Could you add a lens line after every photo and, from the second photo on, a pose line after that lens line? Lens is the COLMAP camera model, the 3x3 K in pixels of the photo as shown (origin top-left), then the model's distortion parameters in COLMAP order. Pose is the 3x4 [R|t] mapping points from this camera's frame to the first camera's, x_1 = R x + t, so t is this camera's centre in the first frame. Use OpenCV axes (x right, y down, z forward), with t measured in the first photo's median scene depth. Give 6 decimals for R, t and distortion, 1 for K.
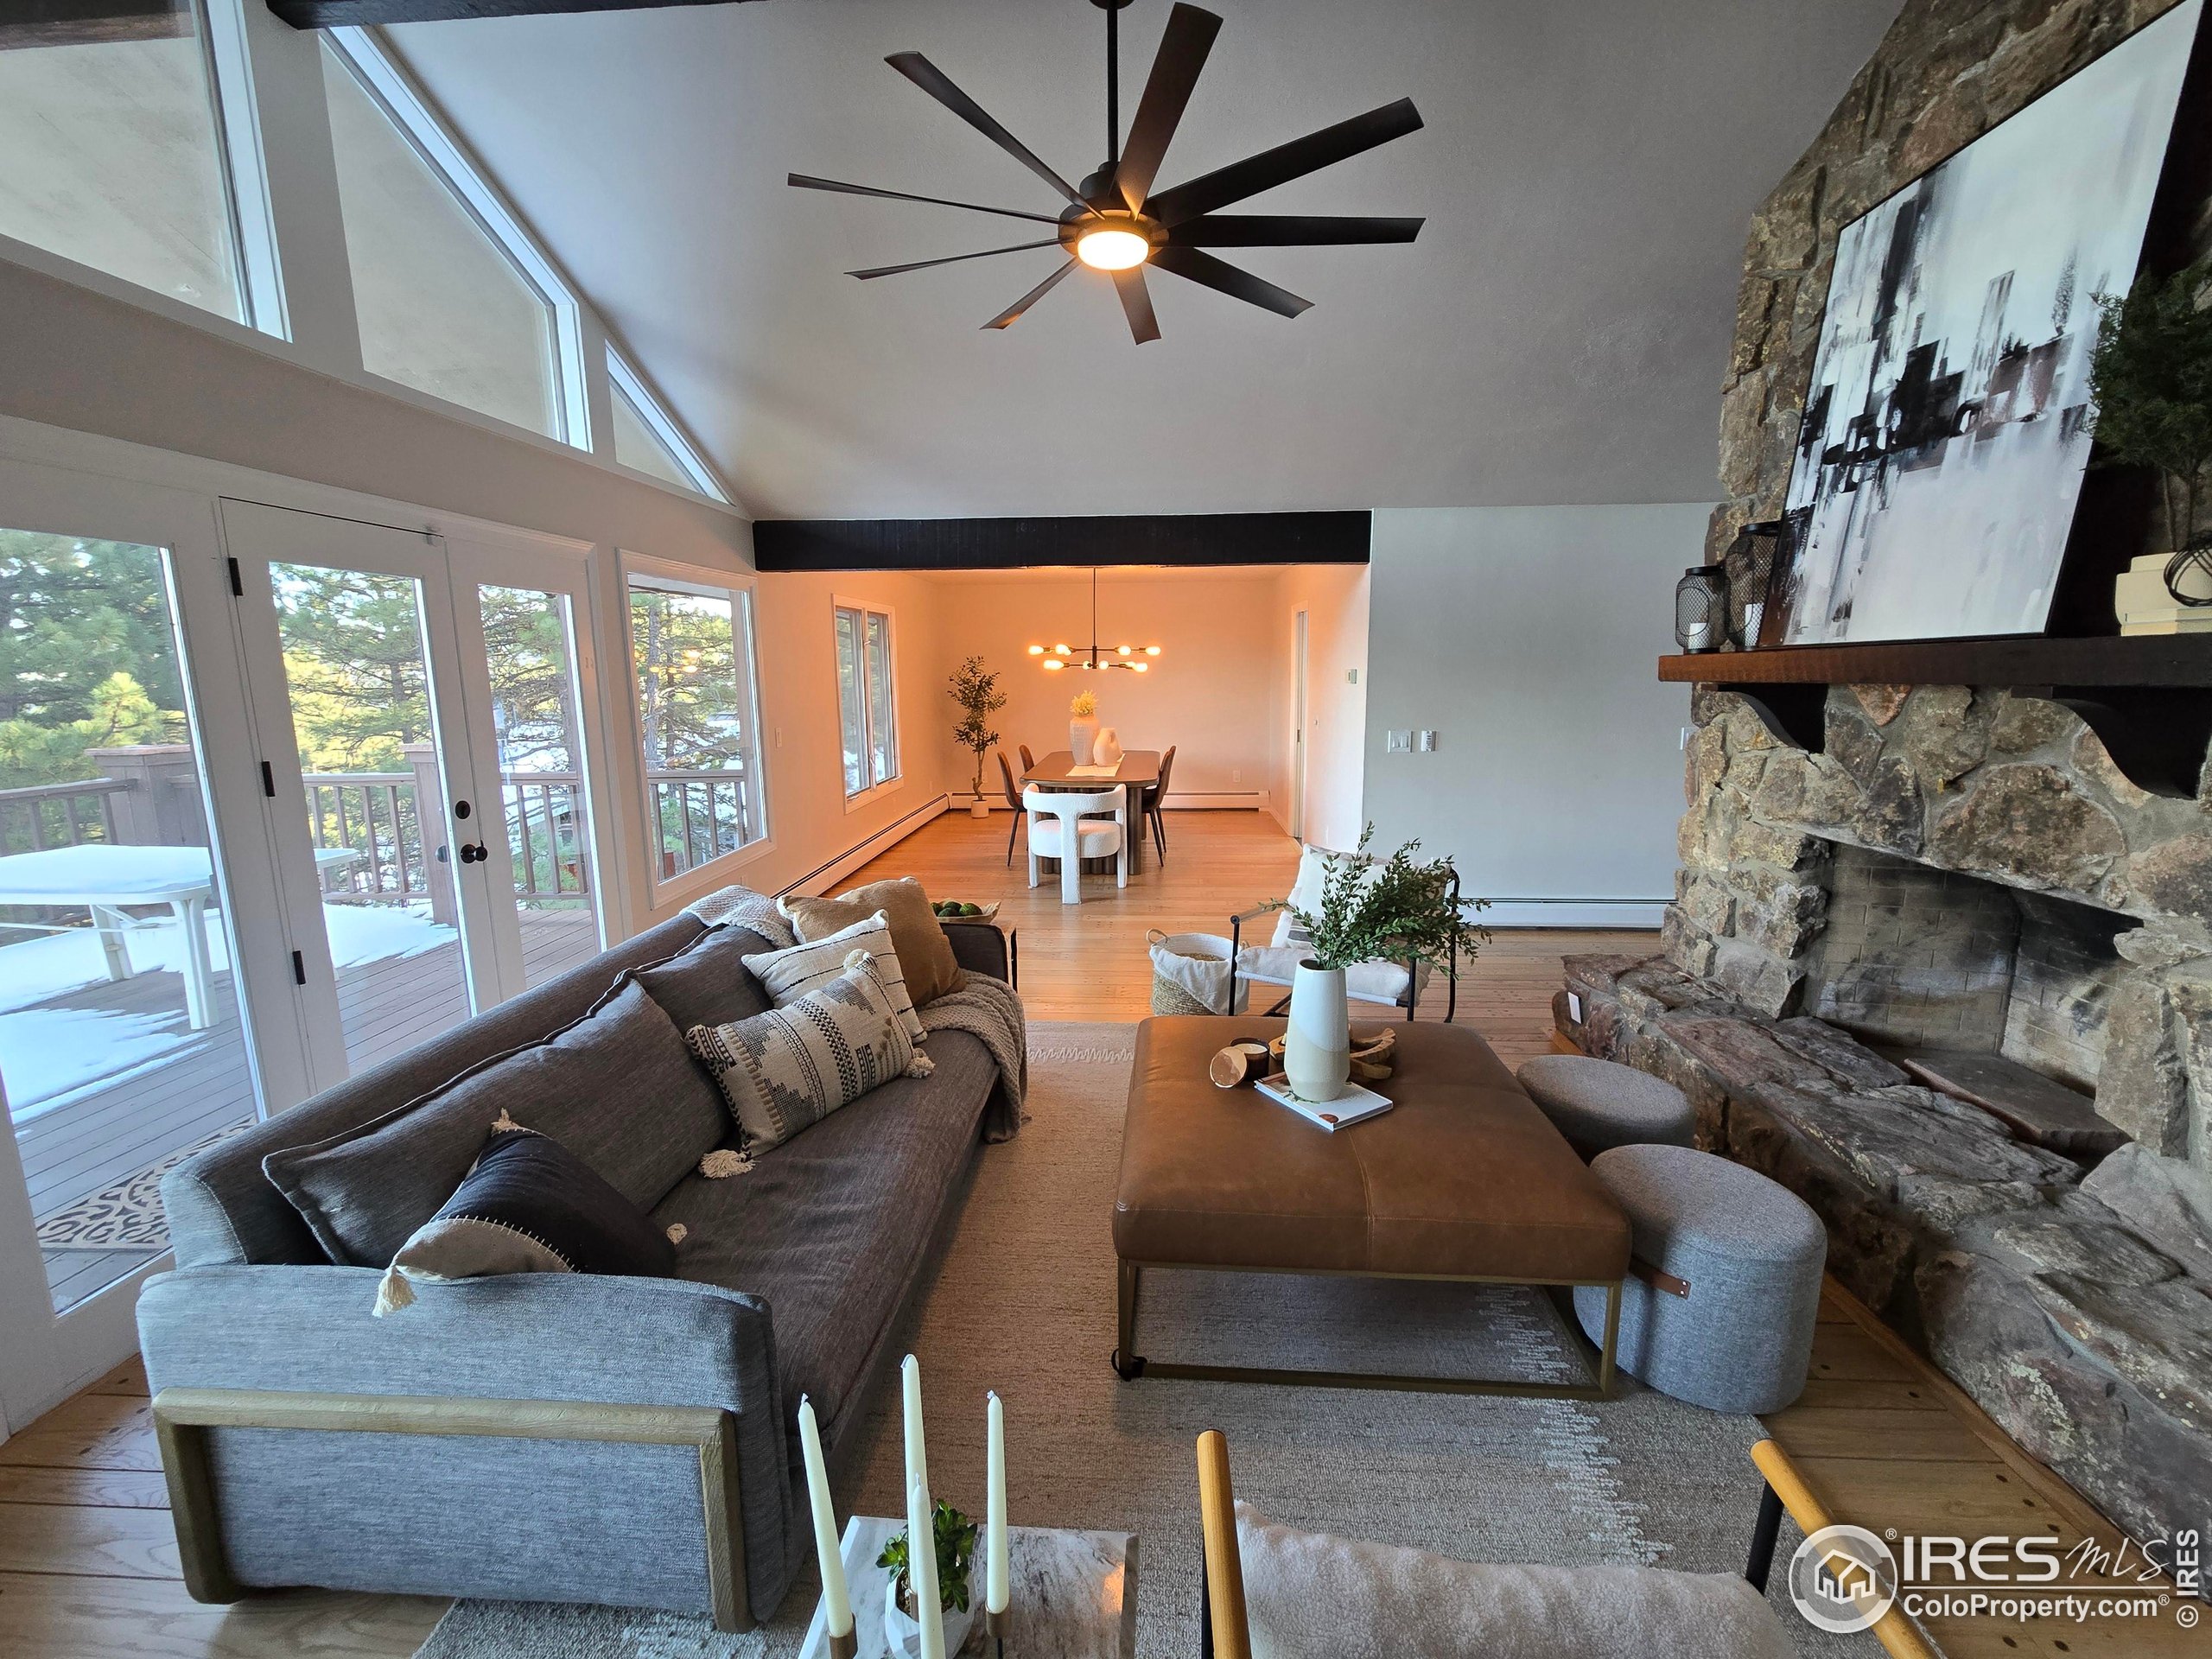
lens RADIAL K [[904.6, 0, 1112.5], [0, 904.6, 816.8], [0, 0, 1]] dist [-0.000625, -0.000870]
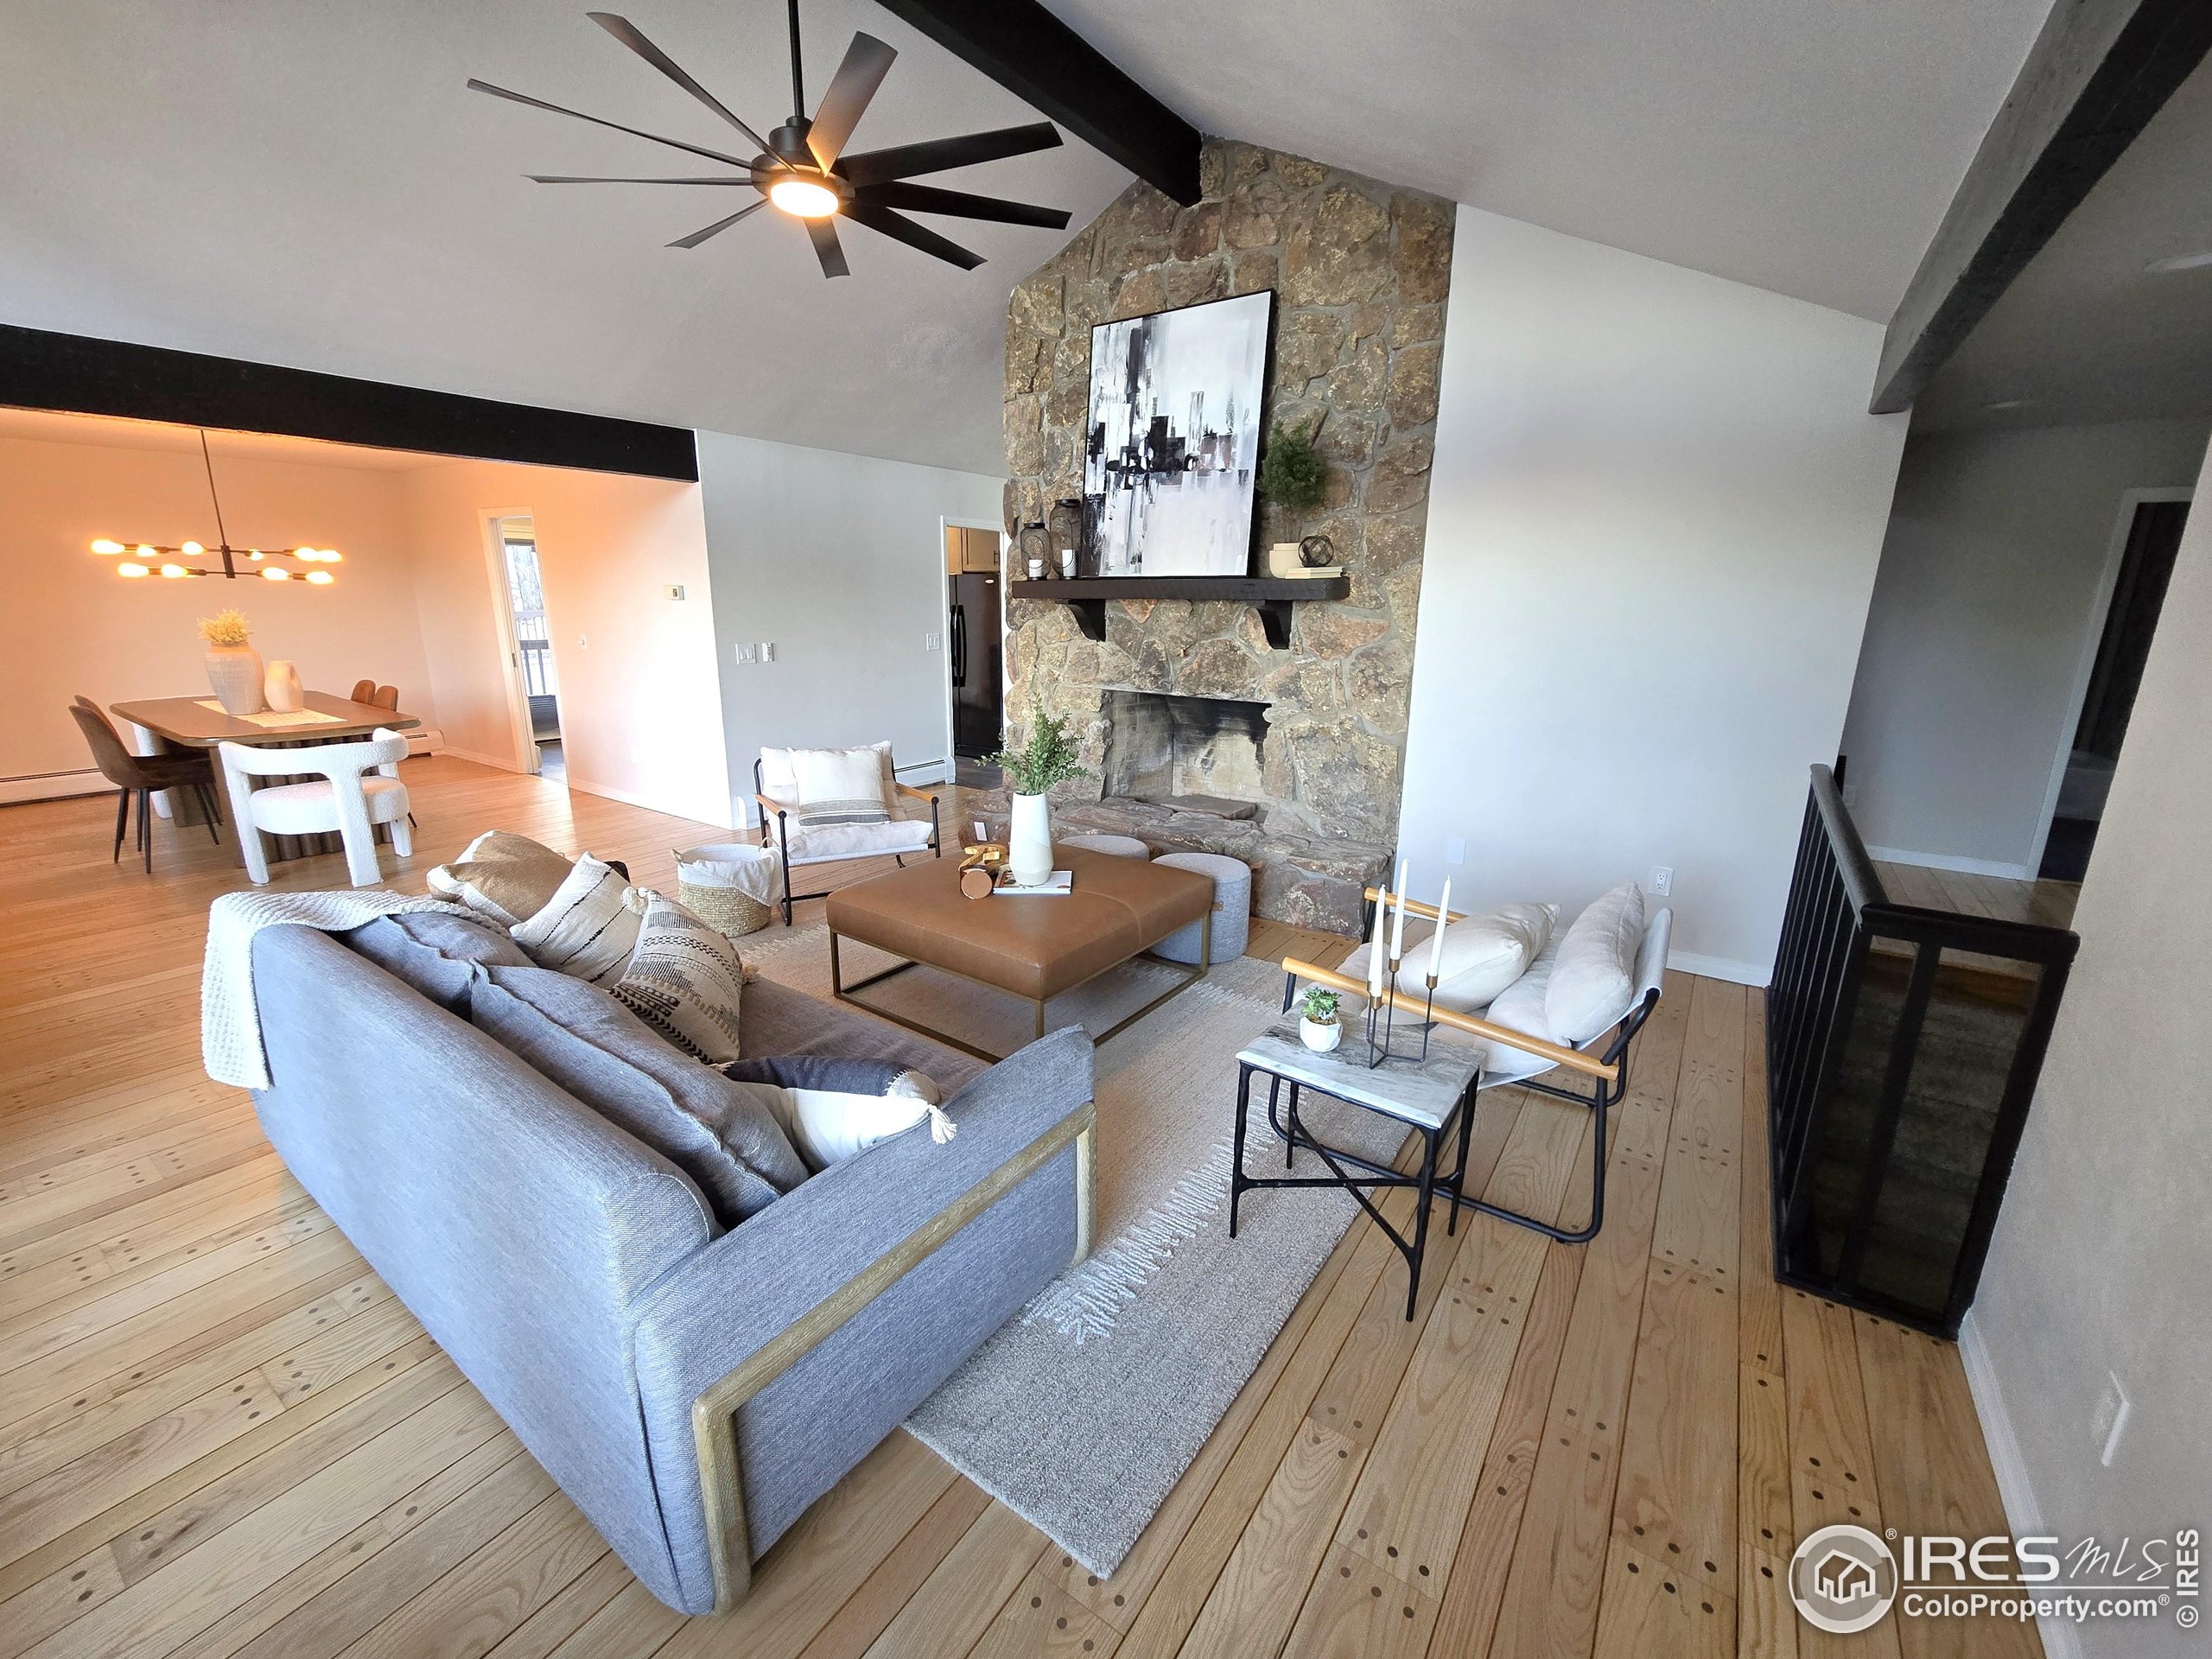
lens RADIAL K [[904.6, 0, 1112.5], [0, 904.6, 816.8], [0, 0, 1]] dist [-0.000625, -0.000870]
pose [[0.517514, -0.194352, 0.833310, -0.808656], [0.123186, 0.980641, 0.152211, -0.003631], [-0.846761, 0.023881, 0.531437, 0.096760]]
